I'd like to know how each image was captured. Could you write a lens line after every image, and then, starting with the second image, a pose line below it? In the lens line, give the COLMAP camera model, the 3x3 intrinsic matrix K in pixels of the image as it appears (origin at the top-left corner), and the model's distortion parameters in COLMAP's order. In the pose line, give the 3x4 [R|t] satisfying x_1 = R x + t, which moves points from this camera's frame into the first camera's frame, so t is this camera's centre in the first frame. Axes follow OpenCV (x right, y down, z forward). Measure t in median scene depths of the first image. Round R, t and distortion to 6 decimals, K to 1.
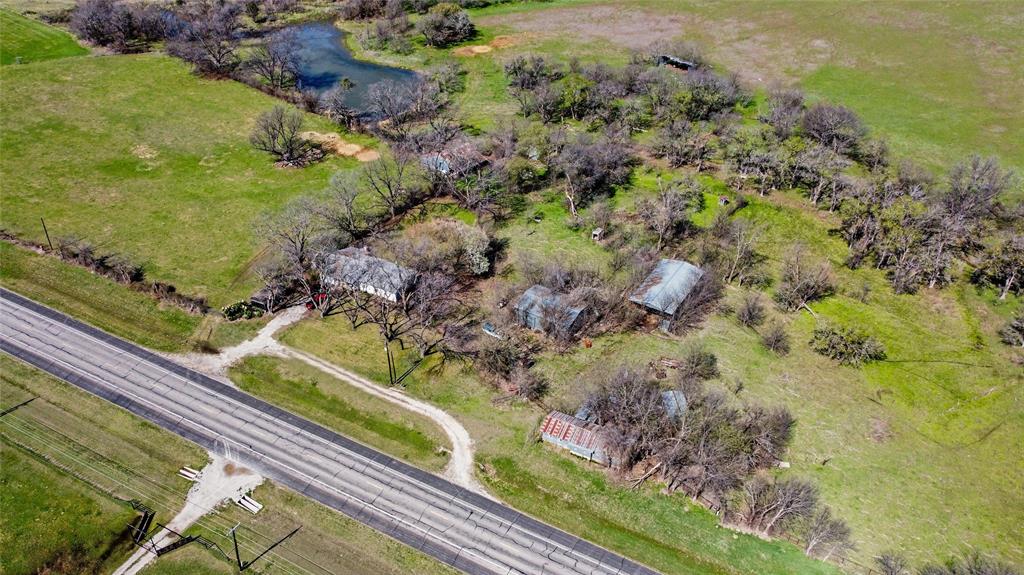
lens RADIAL K [[767.9, 0, 503.8], [0, 767.9, 288.1], [0, 0, 1]] dist [0.014068, -0.019763]
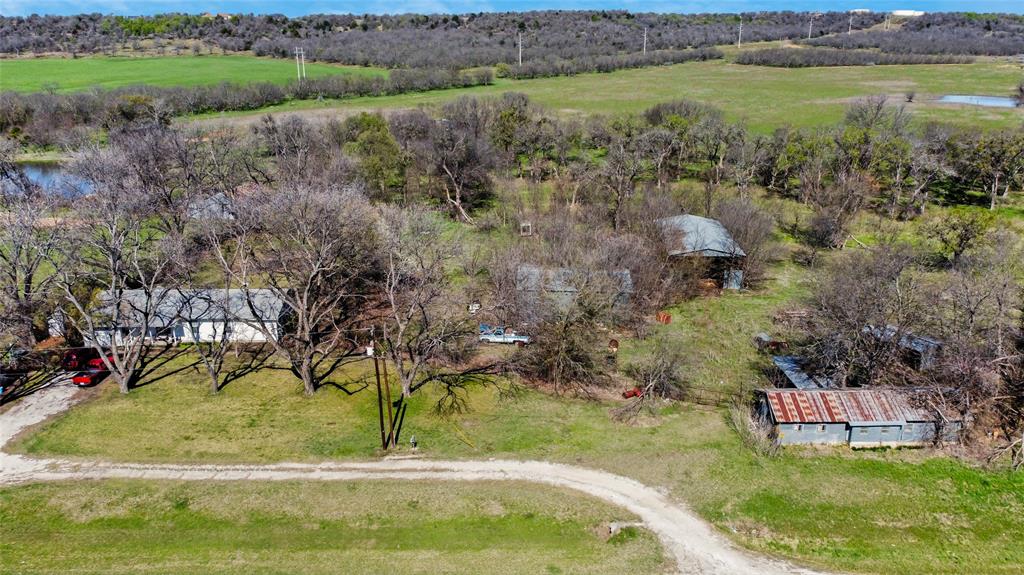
lens RADIAL K [[767.9, 0, 505.3], [0, 767.9, 285.9], [0, 0, 1]] dist [0.014068, -0.019763]
pose [[0.881701, -0.160791, 0.443565, -0.272549], [0.277997, 0.936656, -0.213056, 0.157529], [-0.381210, 0.311162, 0.870550, 0.622992]]
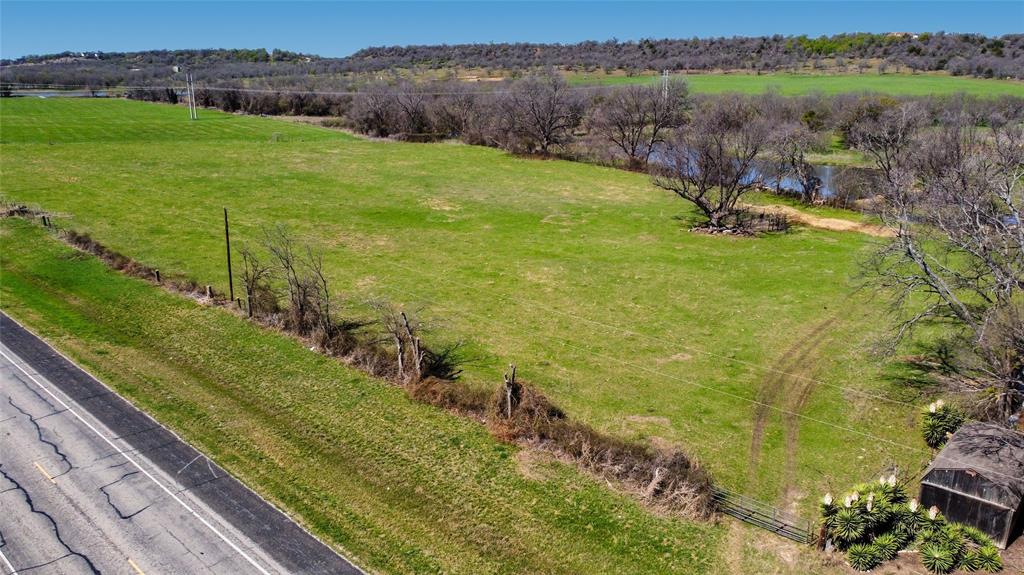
lens RADIAL K [[767.9, 0, 506.3], [0, 767.9, 289.6], [0, 0, 1]] dist [0.014068, -0.019763]
pose [[0.964050, 0.065407, -0.257545, -0.468966], [-0.142689, 0.945061, -0.294108, 0.054379], [0.224159, 0.320284, 0.920419, 0.893862]]
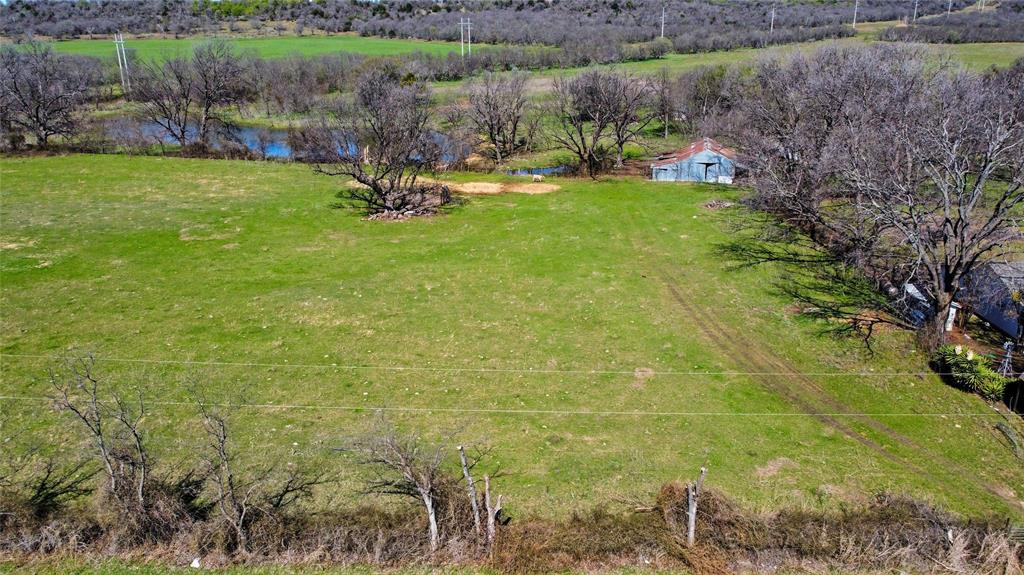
lens RADIAL K [[767.9, 0, 507.3], [0, 767.9, 288.8], [0, 0, 1]] dist [0.014068, -0.019763]
pose [[0.891660, -0.163969, 0.421968, -0.684761], [0.270994, 0.939977, -0.207379, -0.030830], [-0.362637, 0.299262, 0.882574, 1.019532]]
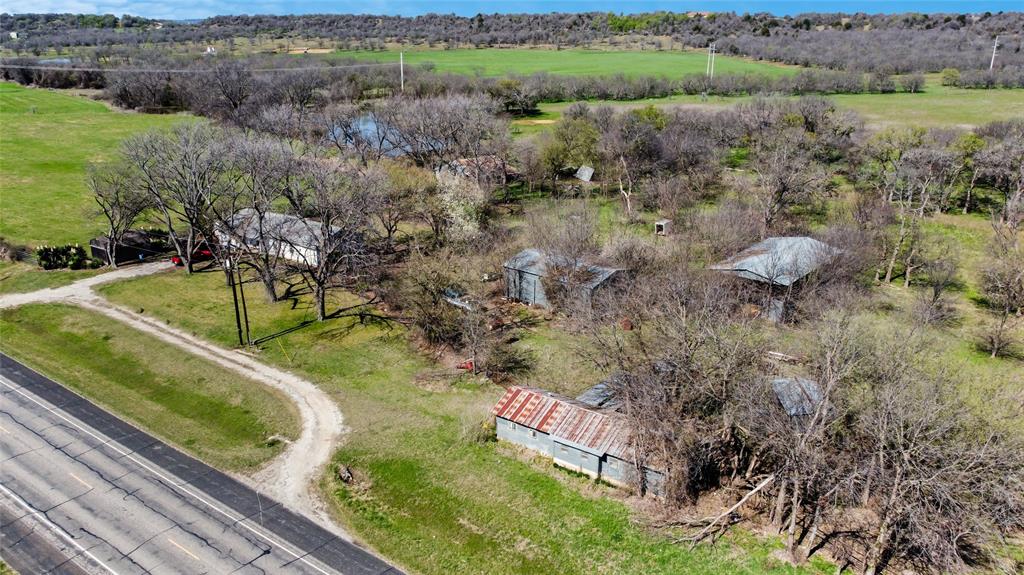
lens RADIAL K [[767.9, 0, 506.3], [0, 767.9, 281.9], [0, 0, 1]] dist [0.014068, -0.019763]
pose [[0.990880, 0.044179, -0.127302, 0.106448], [-0.078298, 0.957644, -0.277107, 0.228845], [0.109668, 0.284547, 0.952369, 0.533720]]
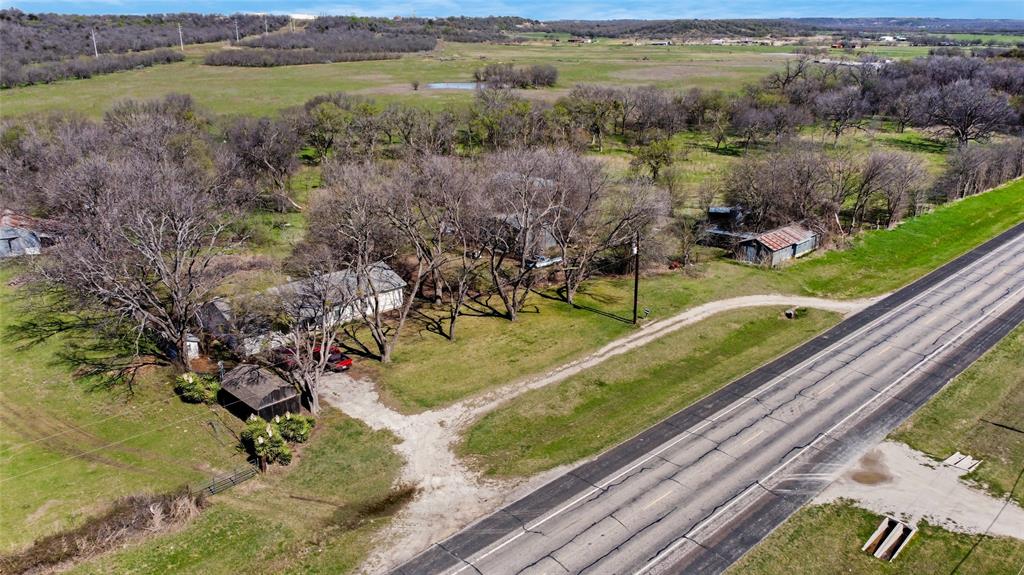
lens RADIAL K [[767.9, 0, 506.3], [0, 767.9, 286.2], [0, 0, 1]] dist [0.014068, -0.019763]
pose [[0.324706, -0.310690, 0.893330, -0.721103], [0.546570, 0.832470, 0.090857, -0.003029], [-0.771898, 0.458766, 0.440122, 0.856641]]
